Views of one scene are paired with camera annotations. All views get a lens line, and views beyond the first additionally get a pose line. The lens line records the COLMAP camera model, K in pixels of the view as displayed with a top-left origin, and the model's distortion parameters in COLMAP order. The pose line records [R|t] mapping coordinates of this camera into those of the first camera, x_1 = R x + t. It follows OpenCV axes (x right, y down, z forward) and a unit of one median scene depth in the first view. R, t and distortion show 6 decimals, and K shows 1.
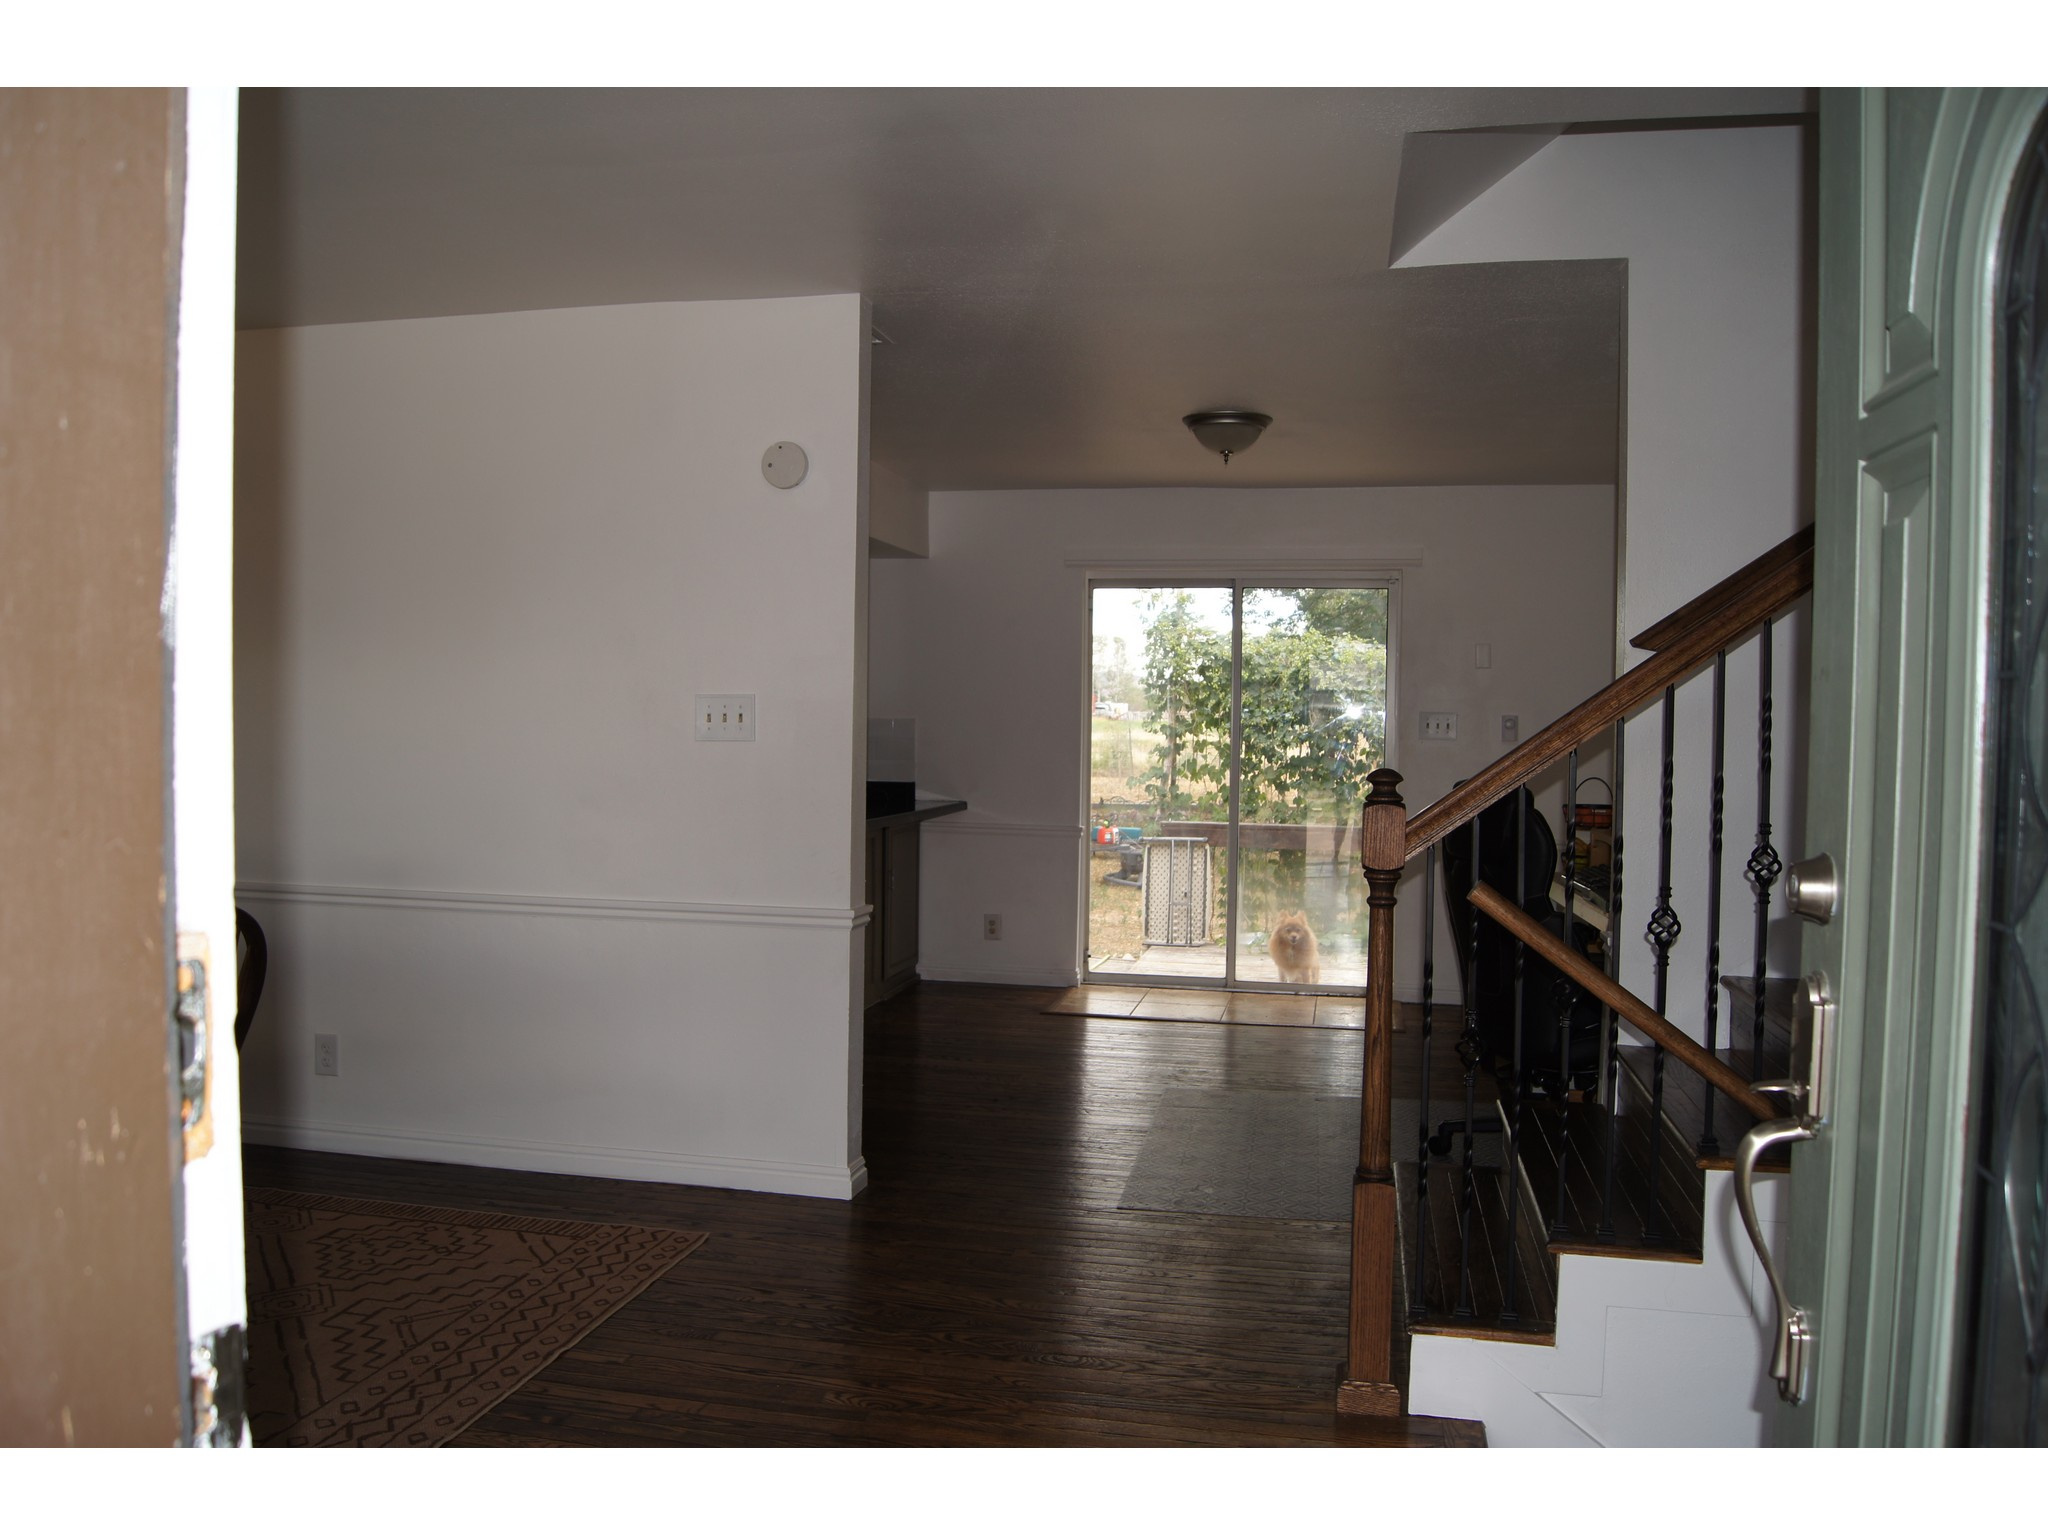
lens RADIAL K [[1605.0, 0, 1024.0], [0, 1605.0, 766.2], [0, 0, 1]] dist [-0.080553, 0.016971]
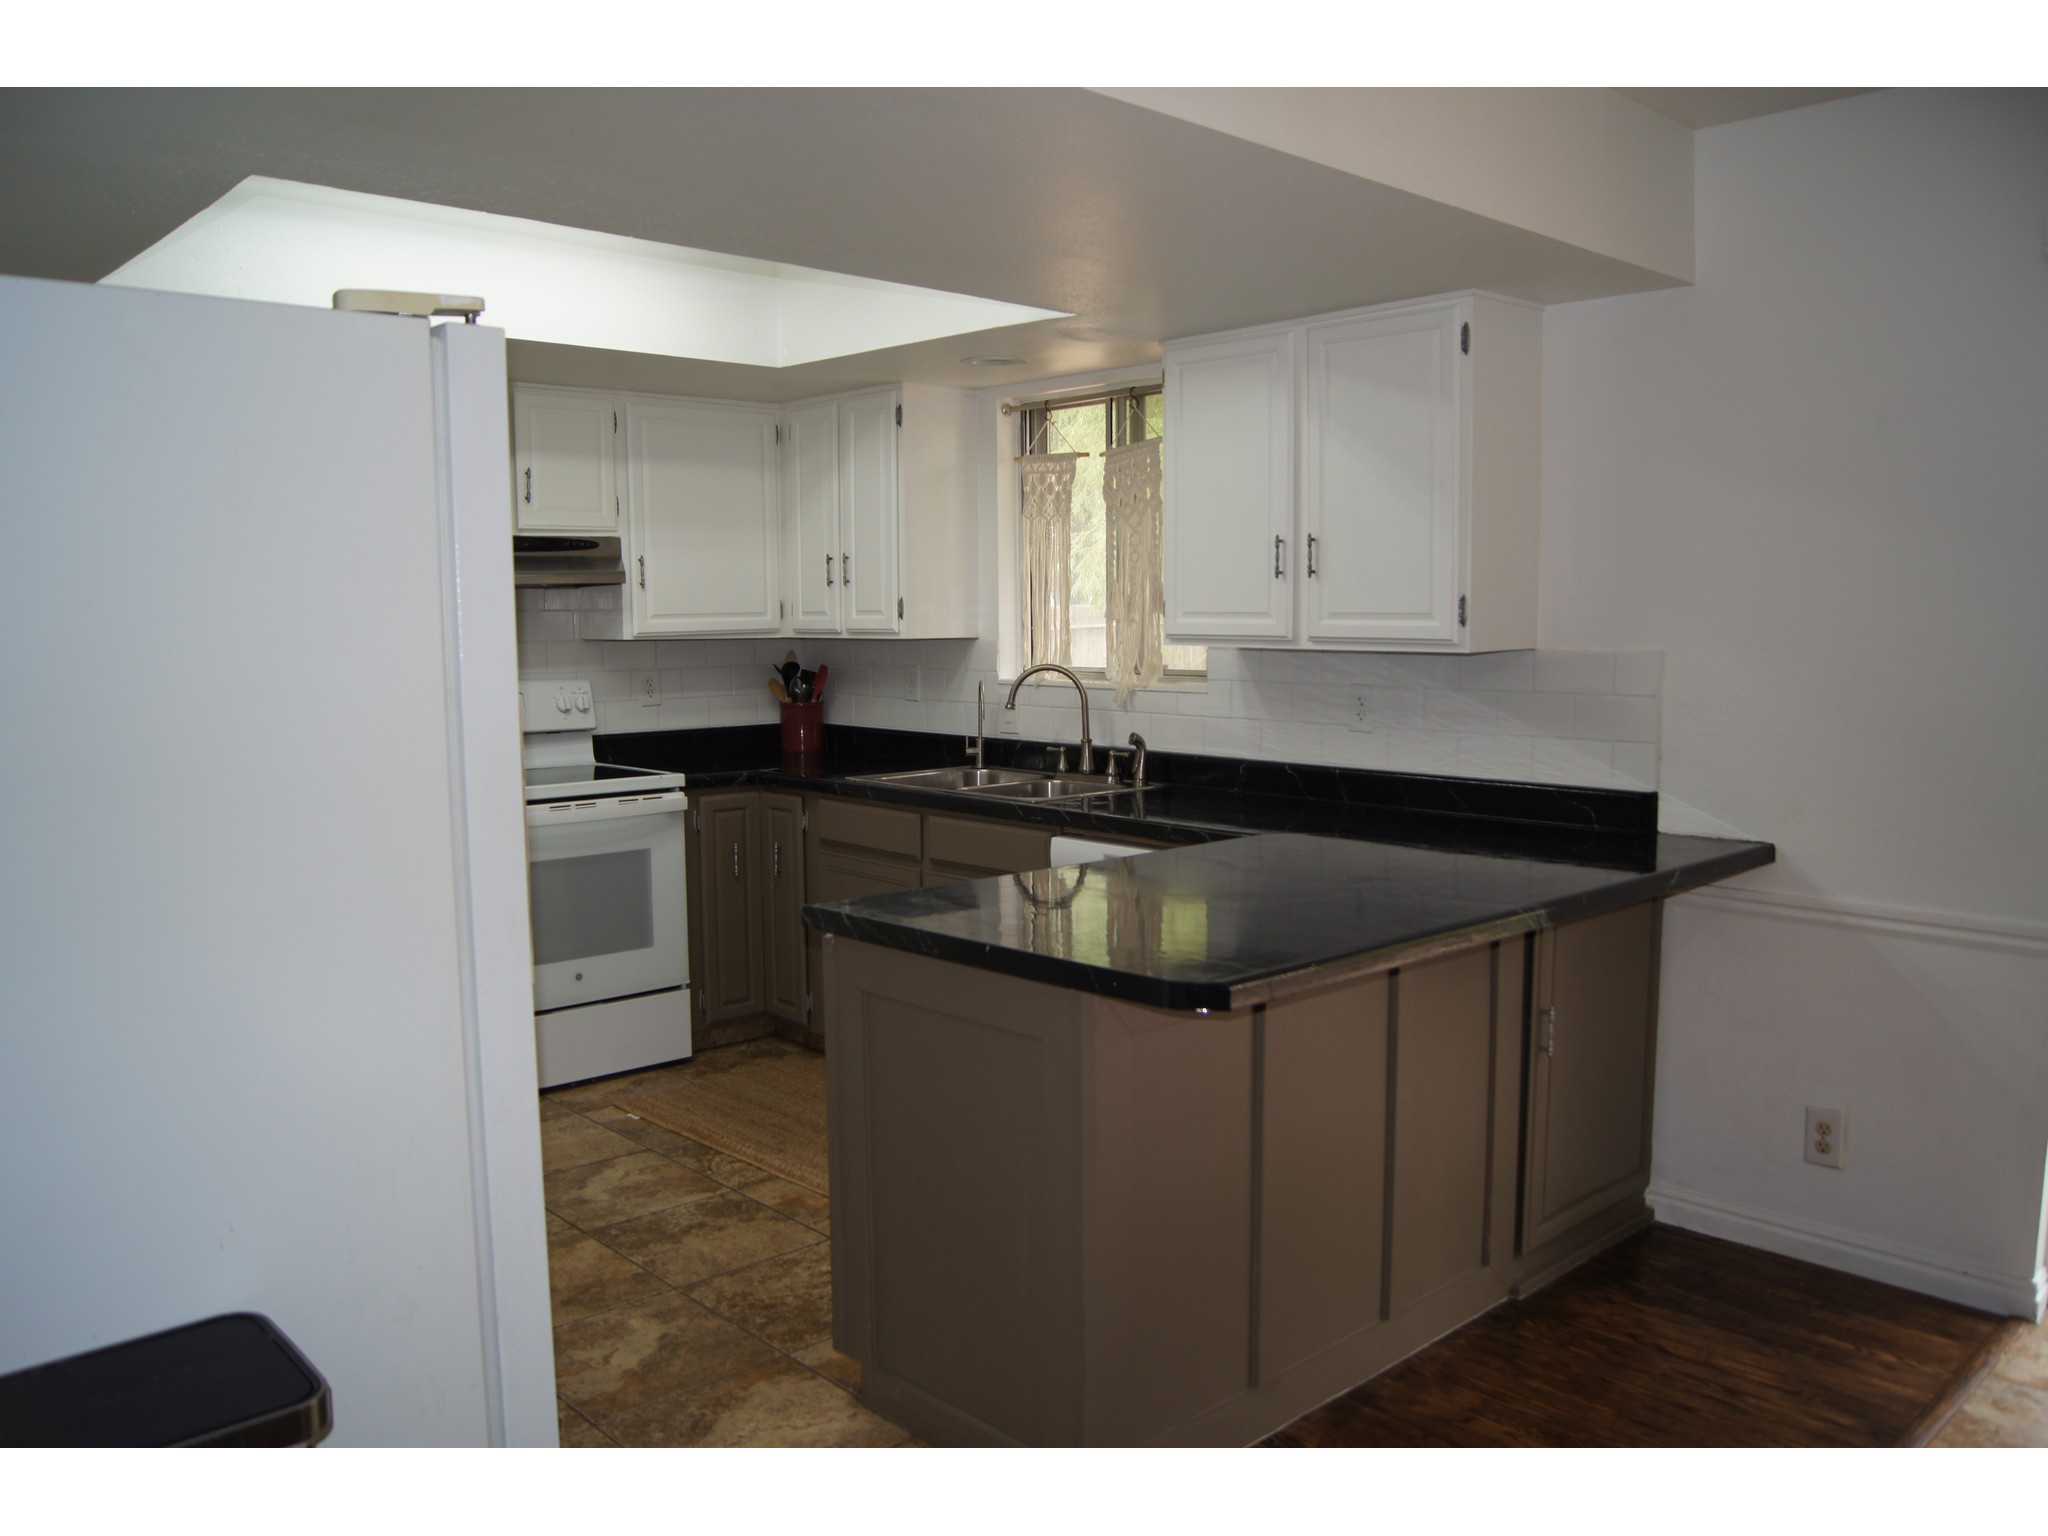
lens RADIAL K [[1605.0, 0, 1024.5], [0, 1605.0, 765.3], [0, 0, 1]] dist [-0.080553, 0.016971]
pose [[0.814637, 0.045389, -0.578192, 0.029418], [-0.002520, 0.997201, 0.074731, -0.020446], [0.579965, -0.059421, 0.812471, 0.361691]]
